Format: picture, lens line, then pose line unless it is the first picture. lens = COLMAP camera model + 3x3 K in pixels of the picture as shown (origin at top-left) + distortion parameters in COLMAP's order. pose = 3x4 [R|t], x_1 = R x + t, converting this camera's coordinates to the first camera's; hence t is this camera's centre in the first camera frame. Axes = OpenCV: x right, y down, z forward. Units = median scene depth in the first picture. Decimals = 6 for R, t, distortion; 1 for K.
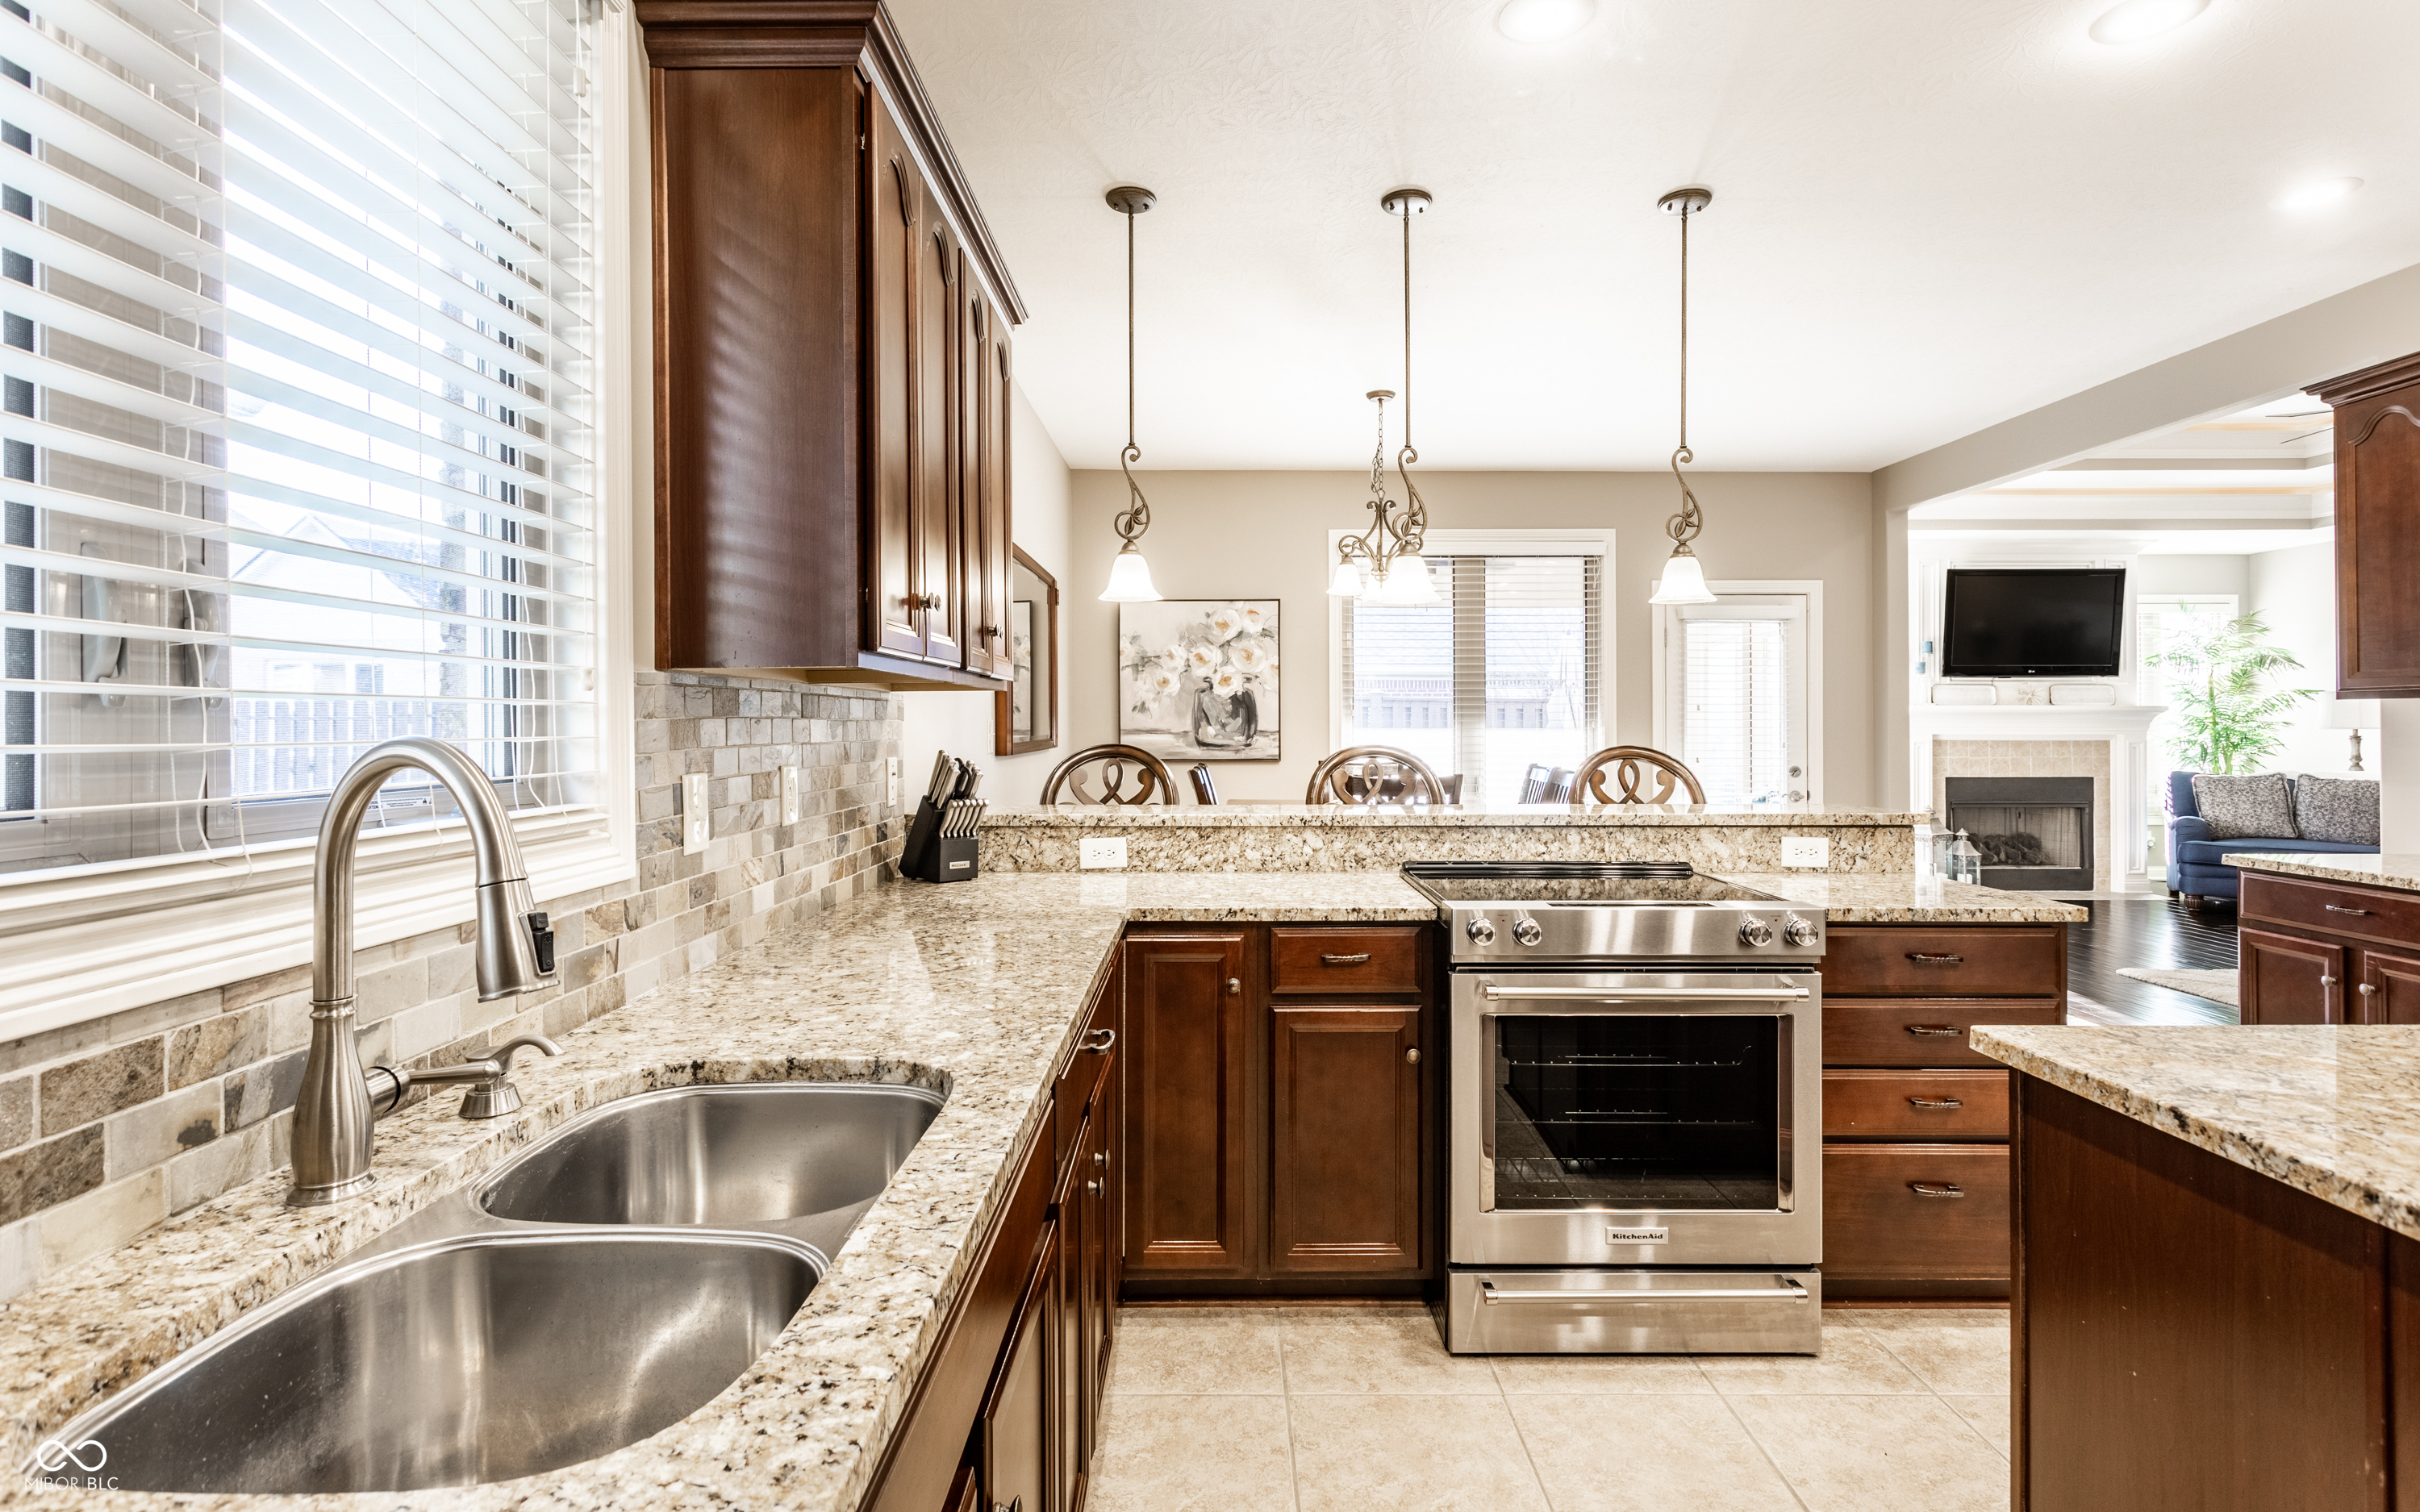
lens RADIAL K [[1160.9, 0, 1239.1], [0, 1160.9, 727.7], [0, 0, 1]] dist [0.002054, 0.002521]
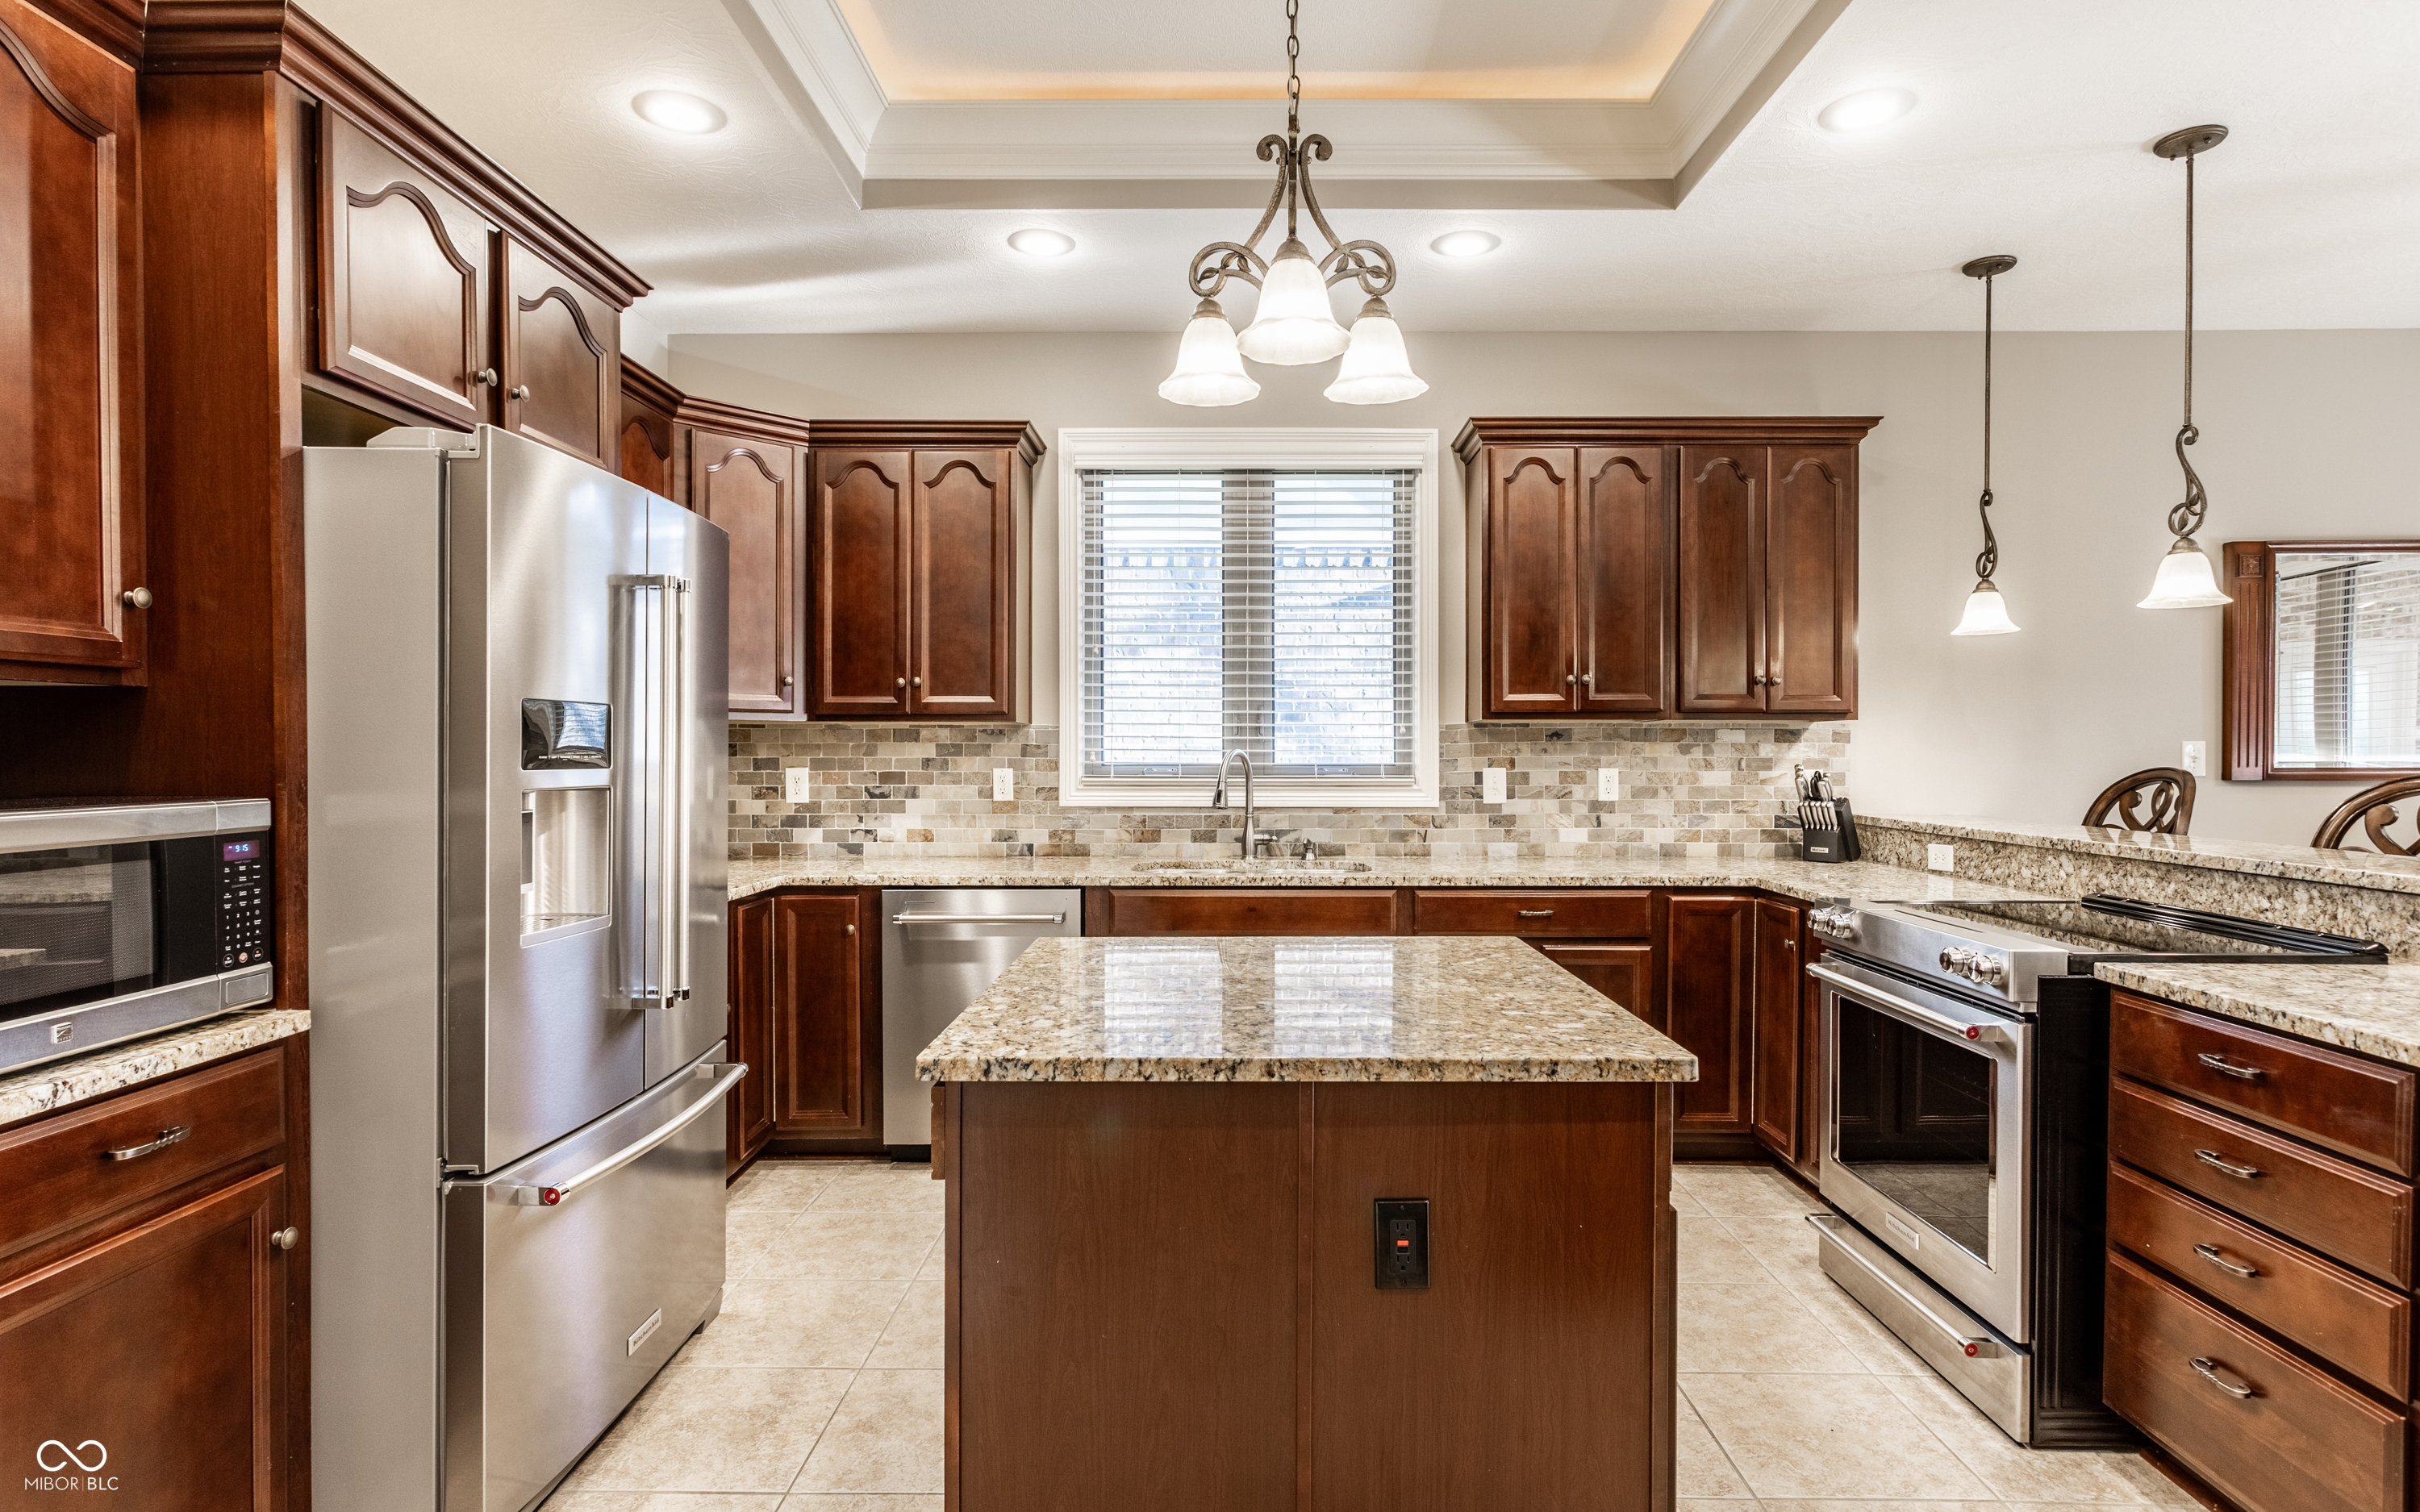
lens RADIAL K [[1265.7, 0, 1210.0], [0, 1265.7, 756.0], [0, 0, 1]] dist [0.186906, 0.000514]
pose [[-0.017228, 0.009846, -0.999803, 1.200861], [-0.001840, 0.999950, 0.009879, -0.004405], [0.999850, 0.002010, -0.017209, 0.294916]]
